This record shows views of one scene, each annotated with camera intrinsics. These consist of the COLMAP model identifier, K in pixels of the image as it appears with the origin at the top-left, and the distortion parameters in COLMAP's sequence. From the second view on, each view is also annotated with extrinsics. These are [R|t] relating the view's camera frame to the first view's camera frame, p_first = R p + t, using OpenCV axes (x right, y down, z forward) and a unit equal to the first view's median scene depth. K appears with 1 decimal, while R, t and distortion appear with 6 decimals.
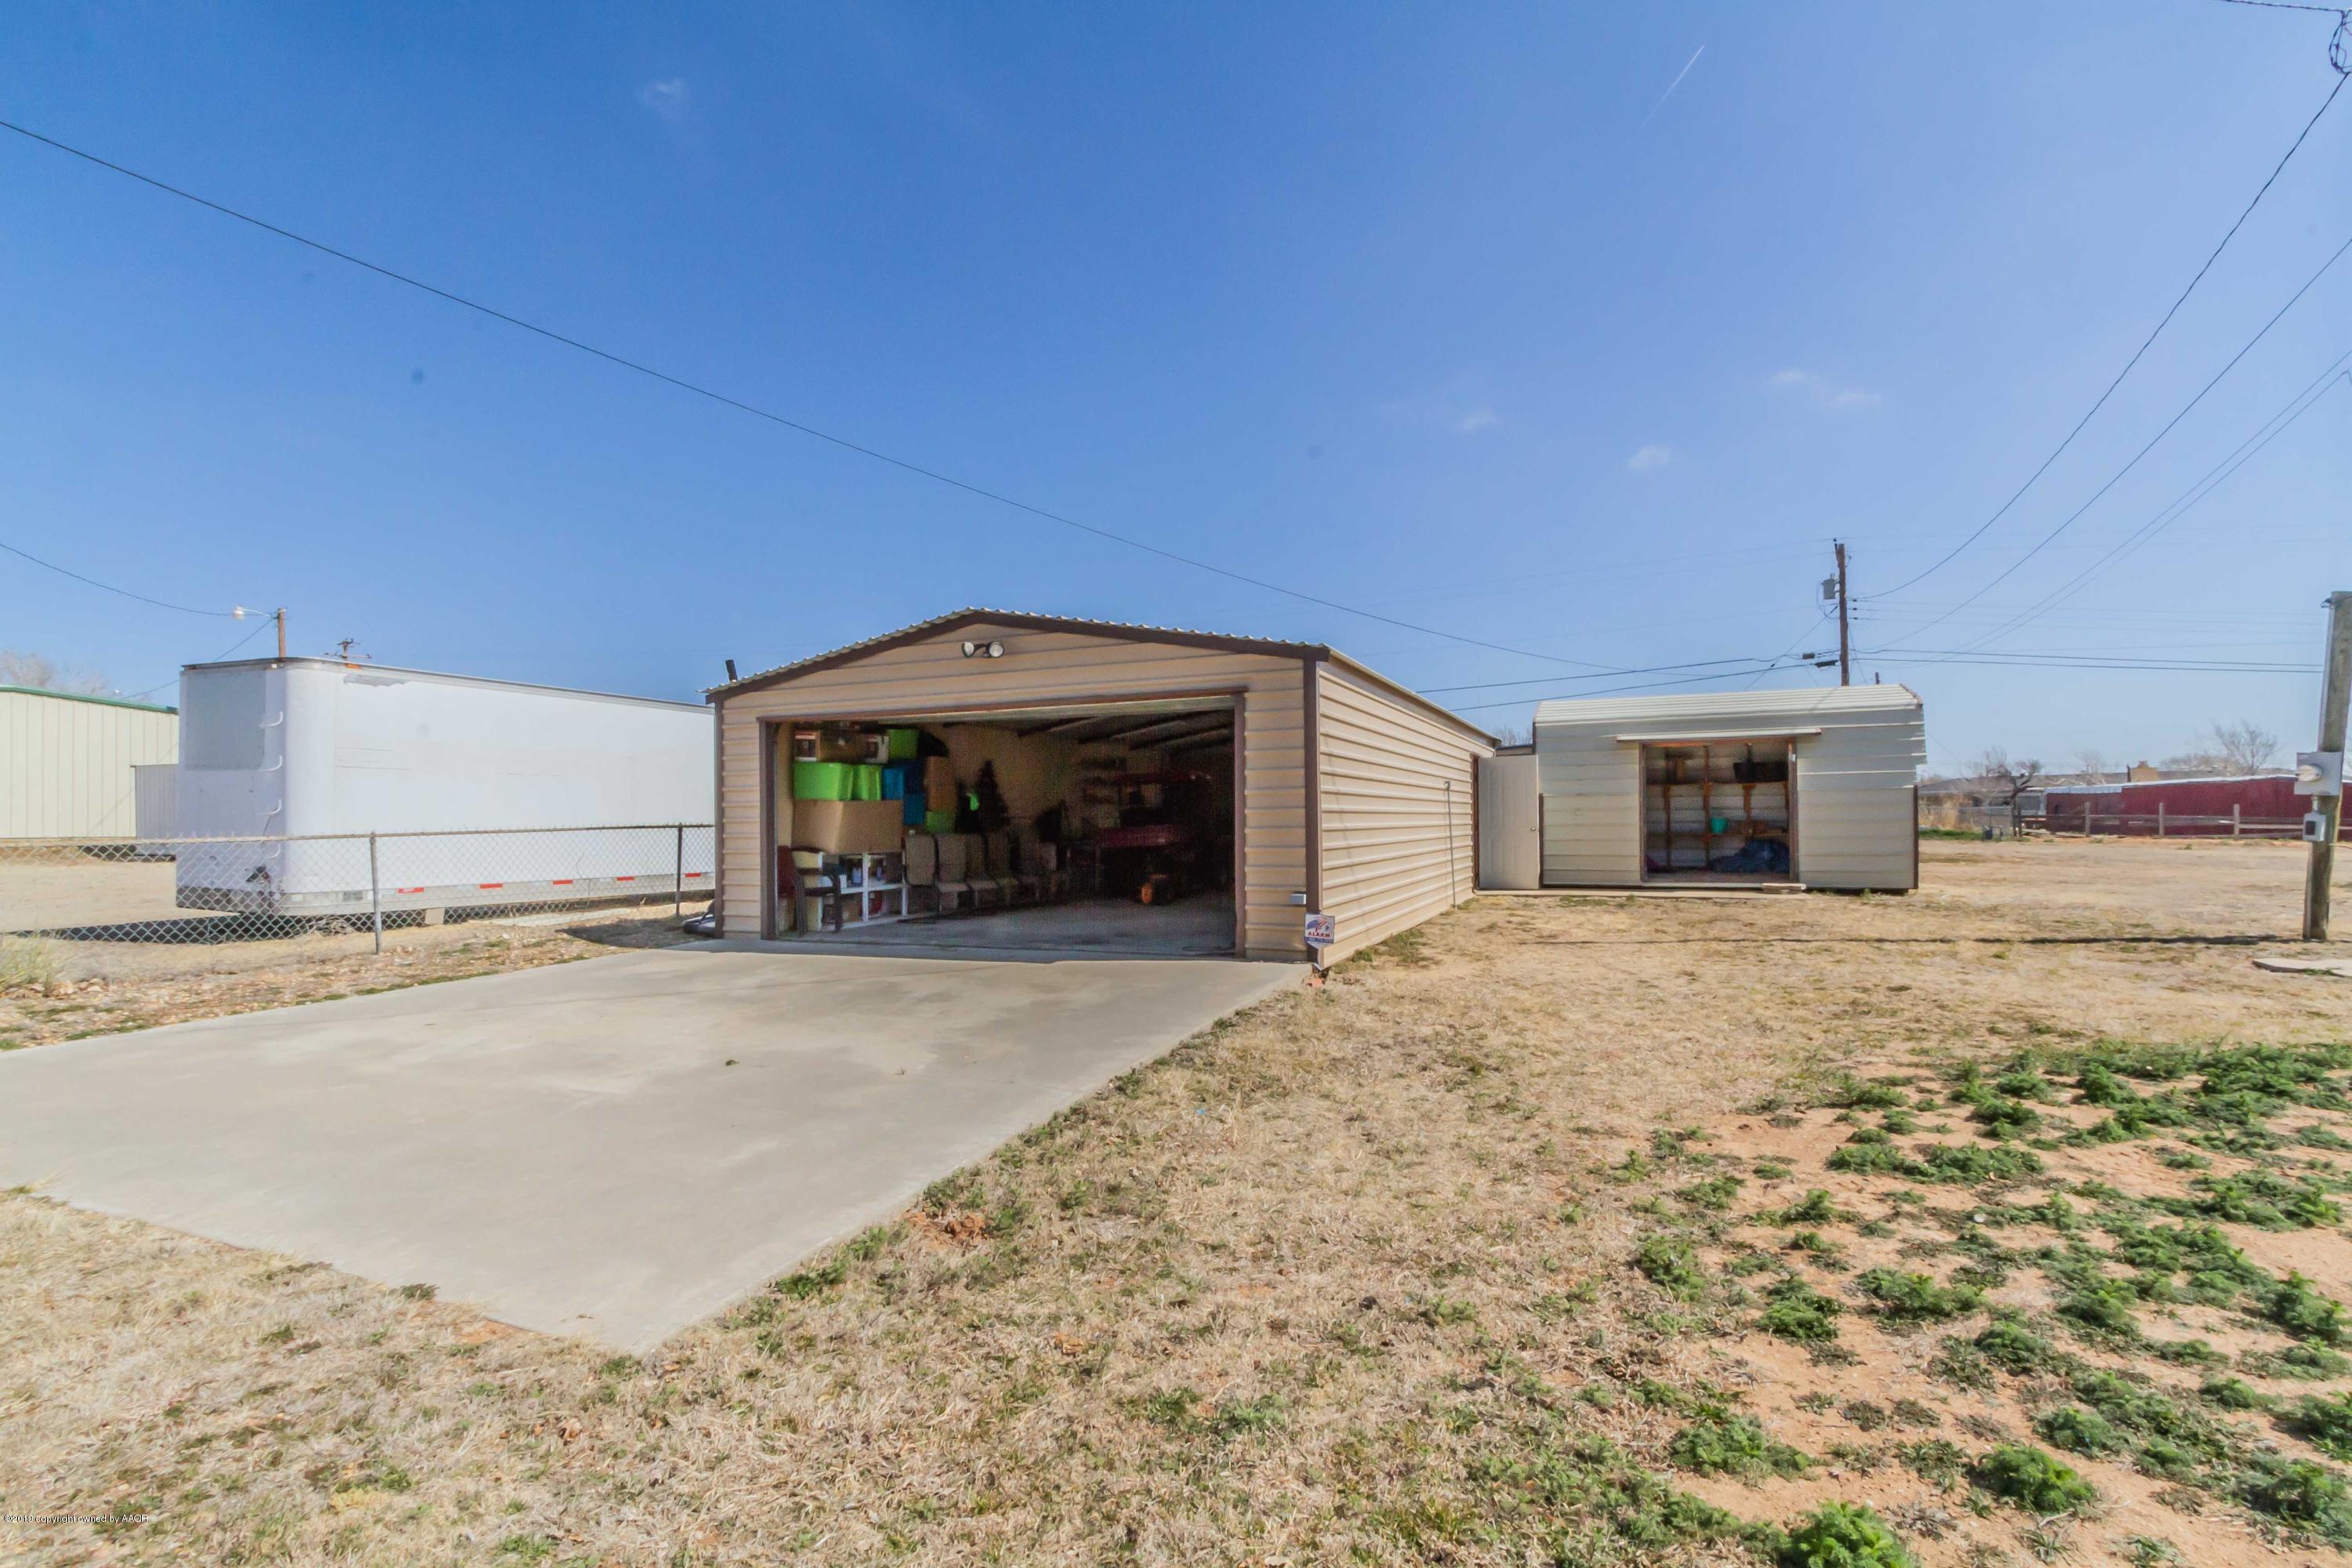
lens RADIAL K [[1095.5, 0, 1167.5], [0, 1095.5, 806.5], [0, 0, 1]] dist [-0.009621, 0.001749]
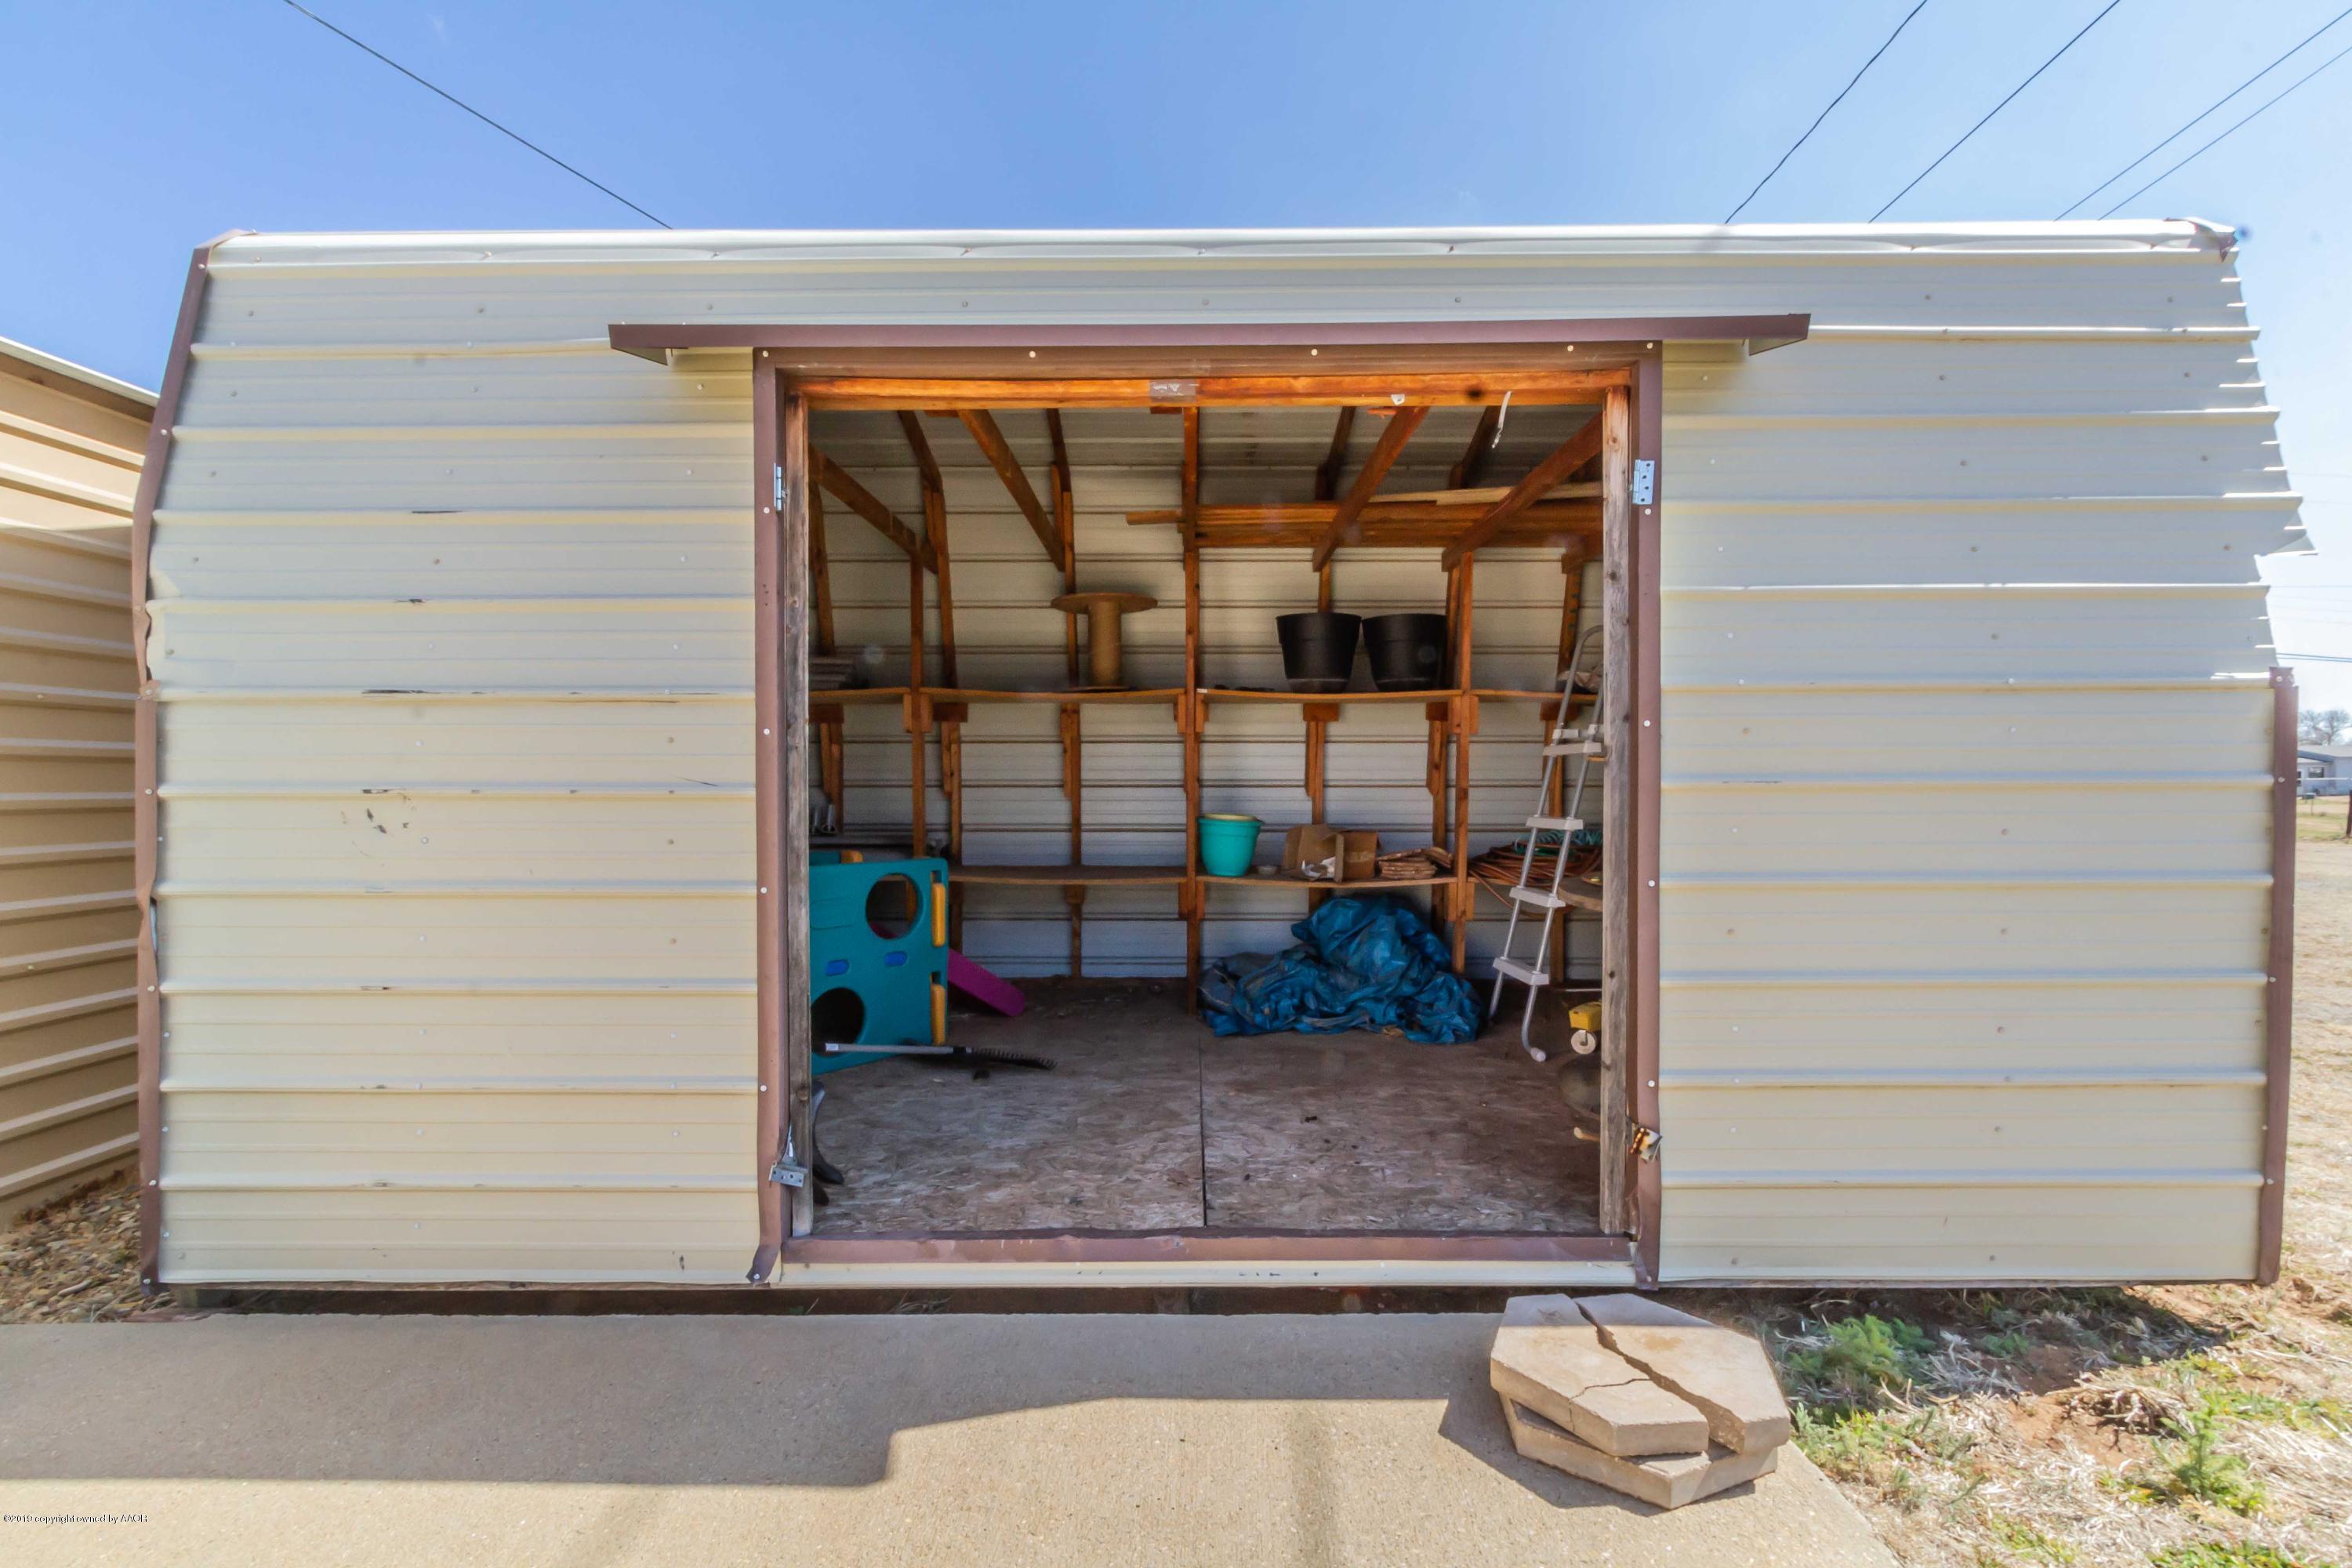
lens RADIAL K [[1095.5, 0, 1173.4], [0, 1095.5, 785.7], [0, 0, 1]] dist [-0.009621, 0.001749]
pose [[0.913827, 0.003687, 0.406086, 0.375437], [-0.009087, 0.999894, 0.011370, -0.000929], [-0.406001, -0.014080, 0.913764, 0.746005]]
